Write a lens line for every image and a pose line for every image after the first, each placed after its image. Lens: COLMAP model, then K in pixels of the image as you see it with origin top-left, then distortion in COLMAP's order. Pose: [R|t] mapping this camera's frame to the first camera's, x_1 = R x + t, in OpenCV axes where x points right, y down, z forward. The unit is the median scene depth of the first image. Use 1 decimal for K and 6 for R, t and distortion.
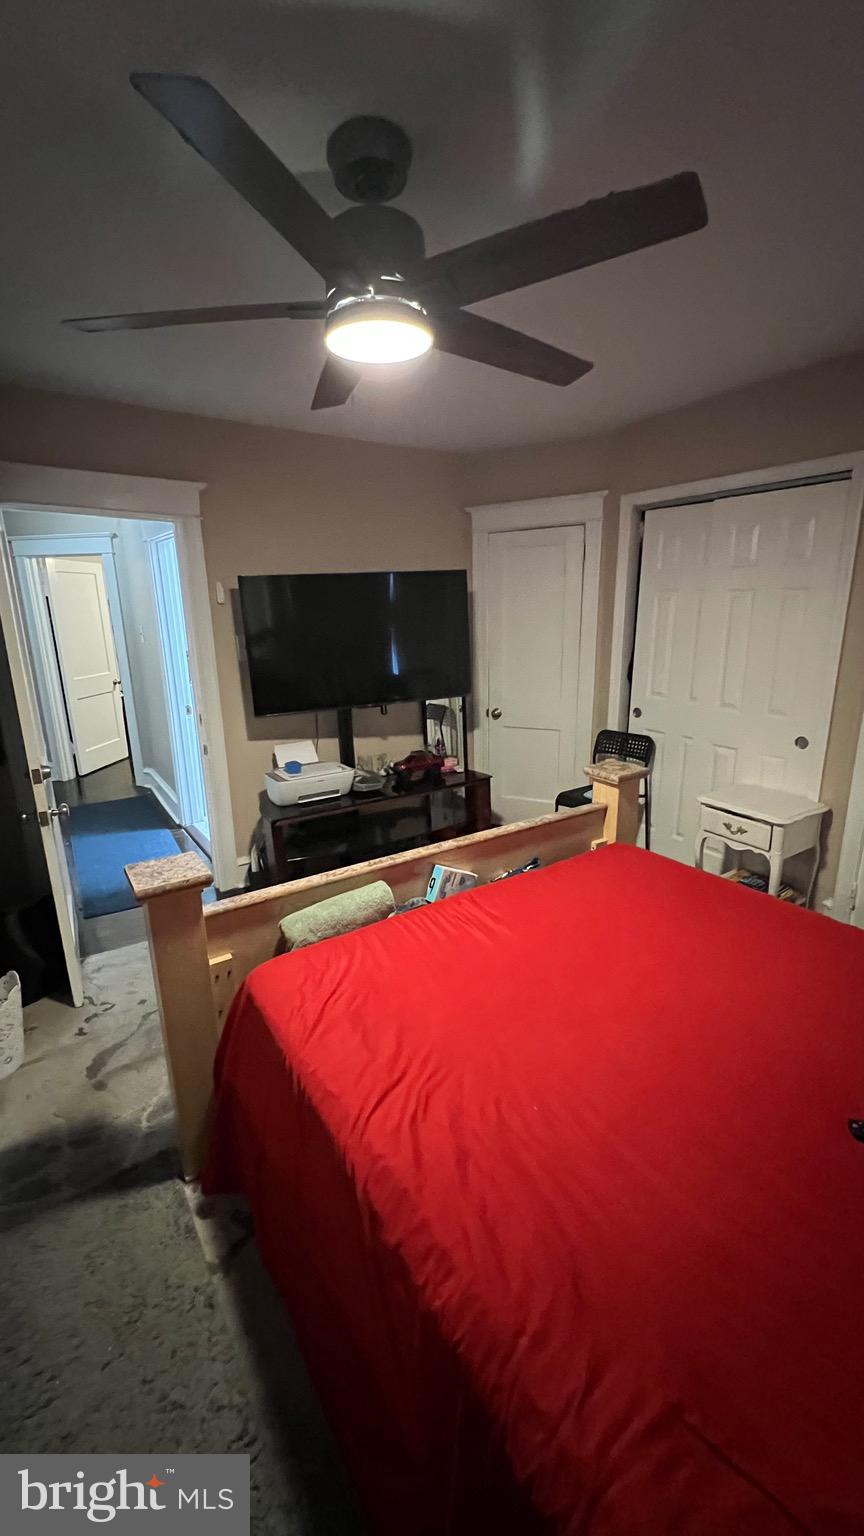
lens RADIAL K [[616.3, 0, 434.1], [0, 616.3, 766.2], [0, 0, 1]] dist [-0.002563, 0.000900]
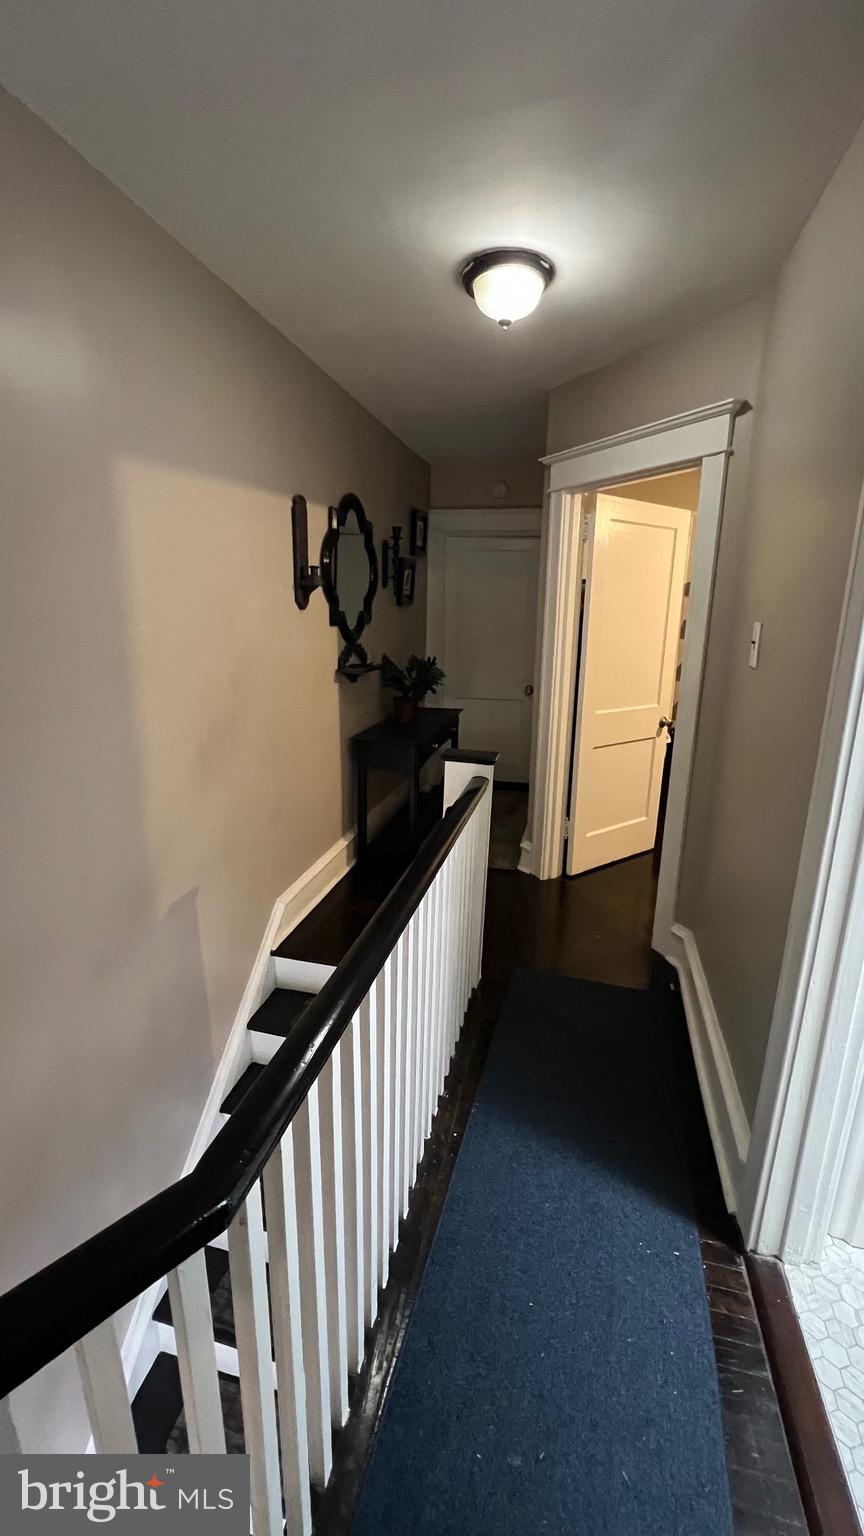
lens RADIAL K [[616.3, 0, 430.4], [0, 616.3, 766.3], [0, 0, 1]] dist [-0.002563, 0.000900]
pose [[0.660933, 0.206526, -0.721467, -0.278820], [-0.213384, 0.973422, 0.083170, -0.113086], [0.719468, 0.098980, 0.687436, 0.529040]]
